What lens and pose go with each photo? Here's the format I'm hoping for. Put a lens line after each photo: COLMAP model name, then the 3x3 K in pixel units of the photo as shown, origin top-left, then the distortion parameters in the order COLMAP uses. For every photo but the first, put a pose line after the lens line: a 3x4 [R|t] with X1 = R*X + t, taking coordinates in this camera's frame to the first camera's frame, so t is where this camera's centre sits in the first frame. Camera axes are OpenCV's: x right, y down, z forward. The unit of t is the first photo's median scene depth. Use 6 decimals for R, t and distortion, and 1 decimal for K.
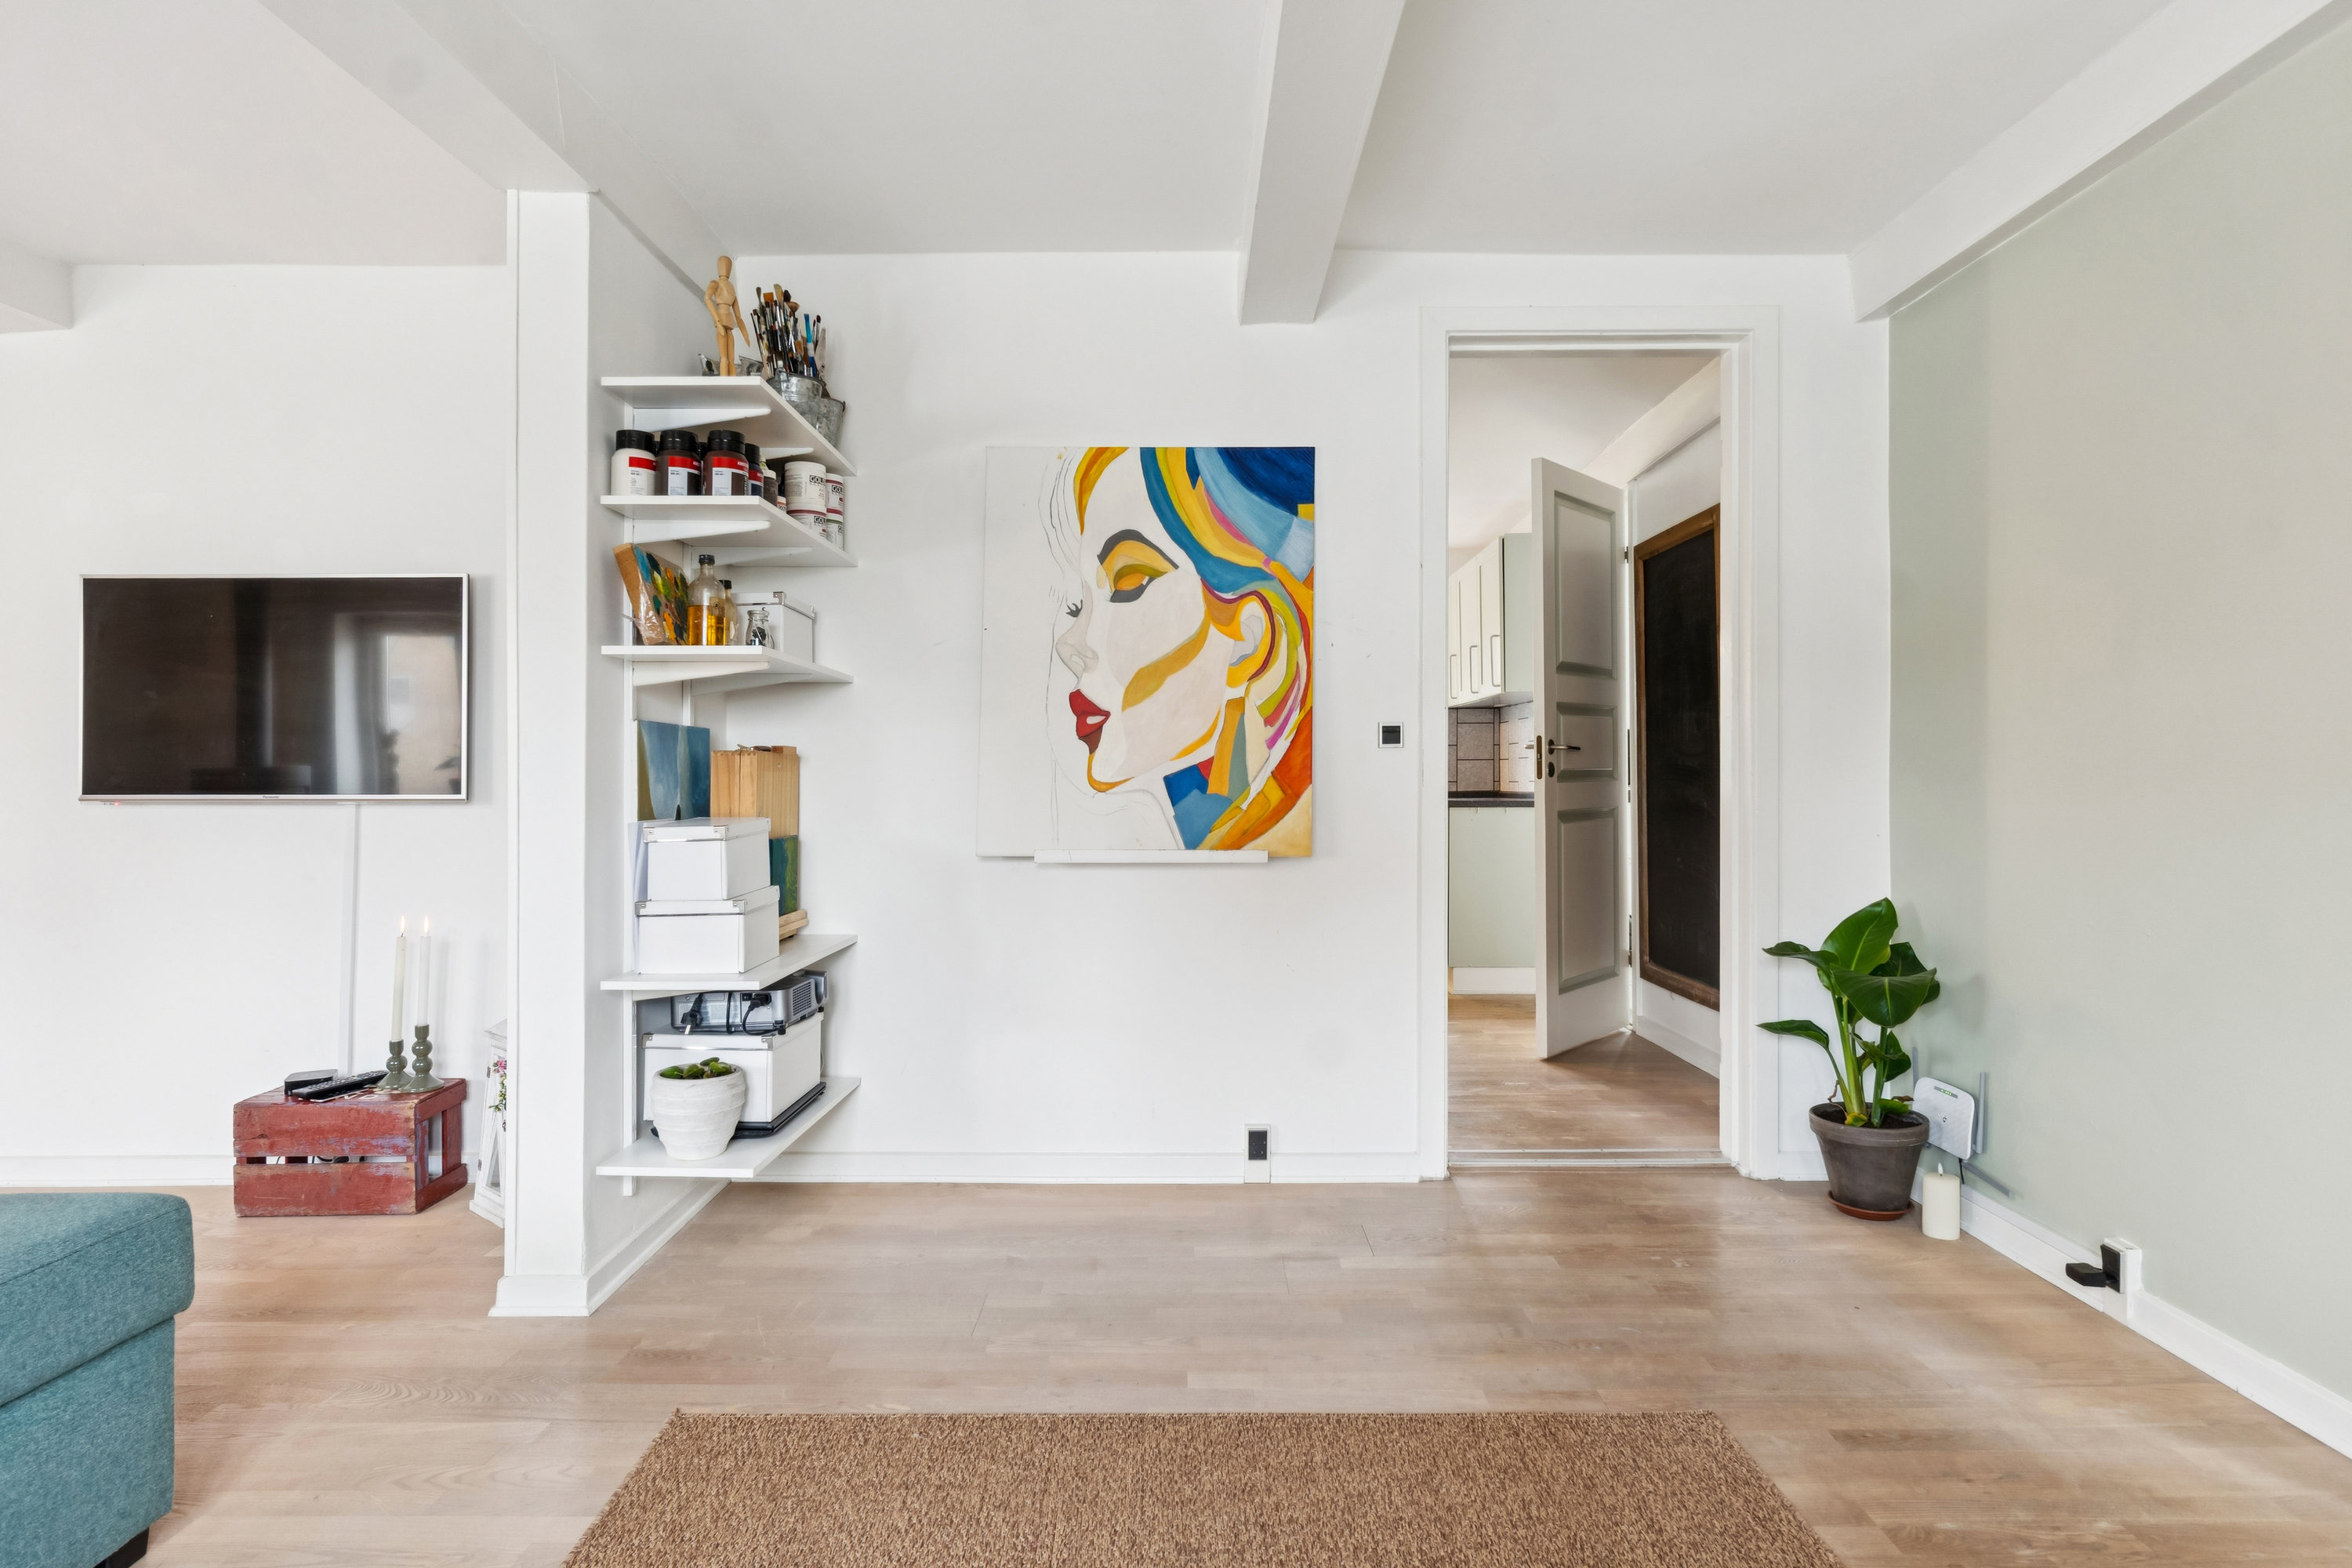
lens RADIAL K [[1289.1, 0, 1184.2], [0, 1289.1, 778.5], [0, 0, 1]] dist [-0.006105, 0.000199]
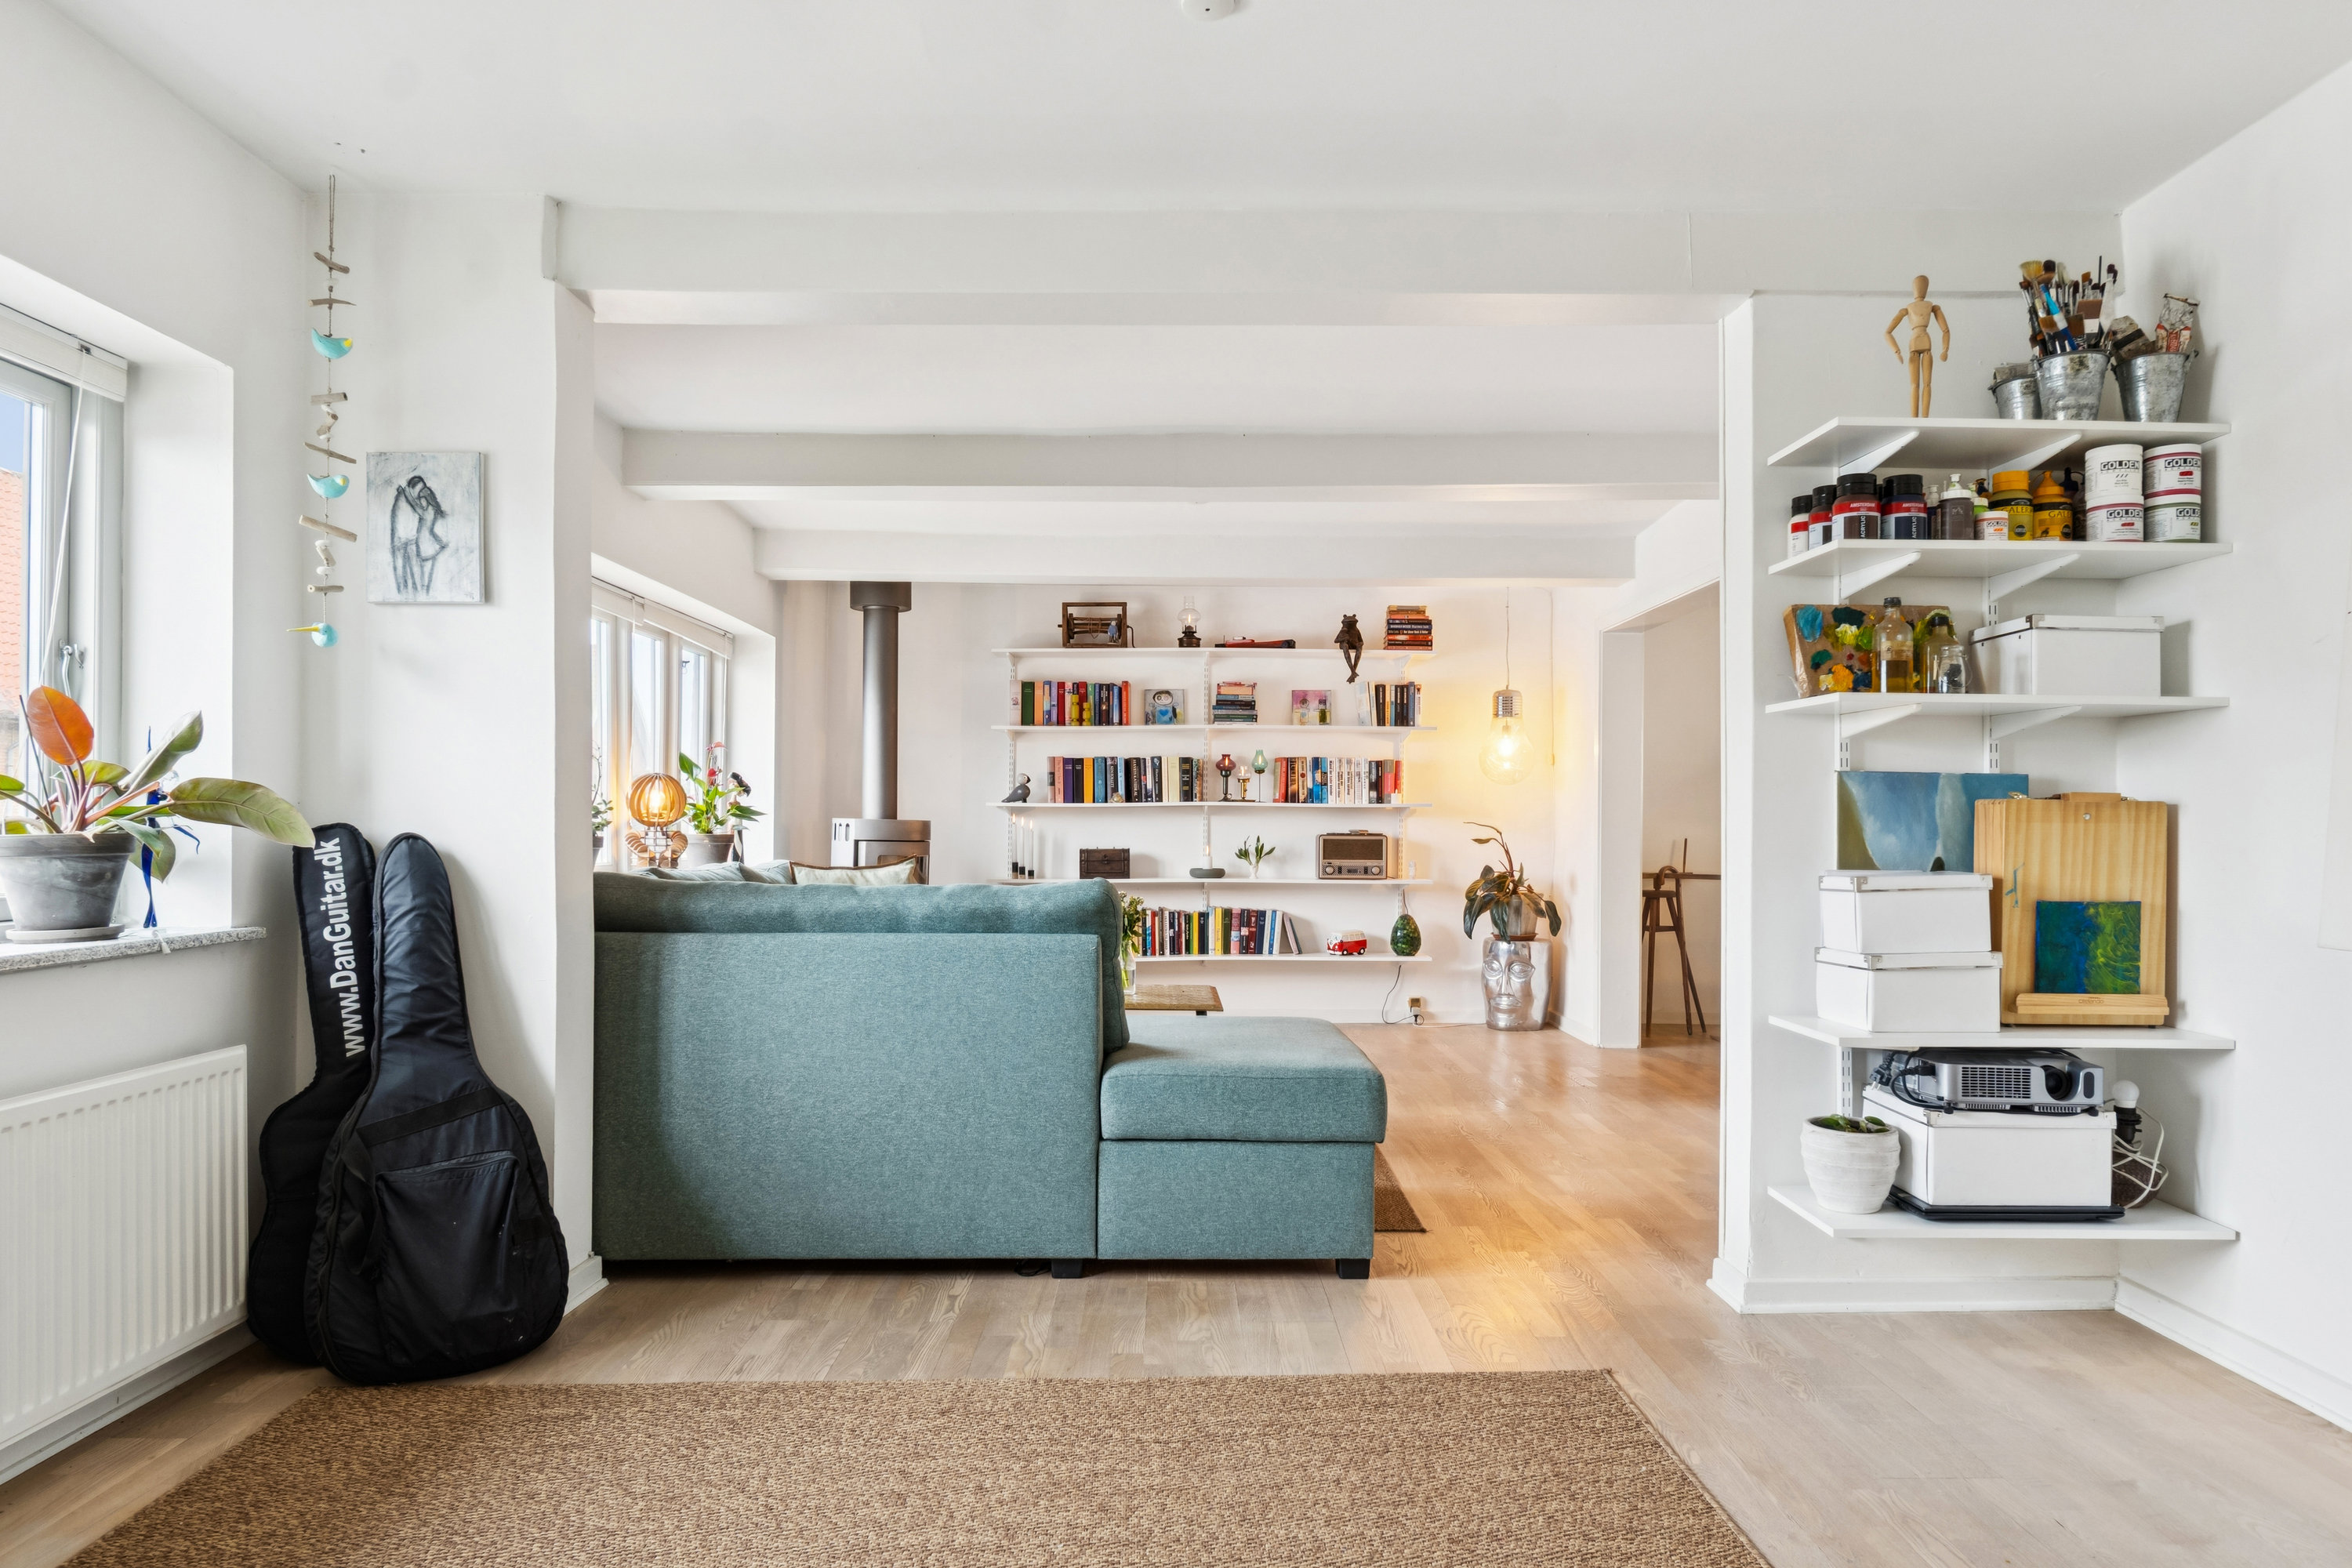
lens RADIAL K [[1485.8, 0, 1187.5], [0, 1485.8, 802.0], [0, 0, 1]] dist [-0.003598, -0.001945]
pose [[0.014628, -0.001962, -0.999891, 0.737715], [-0.005074, 0.999985, -0.002037, -0.015265], [0.999880, 0.005103, 0.014618, 0.461711]]
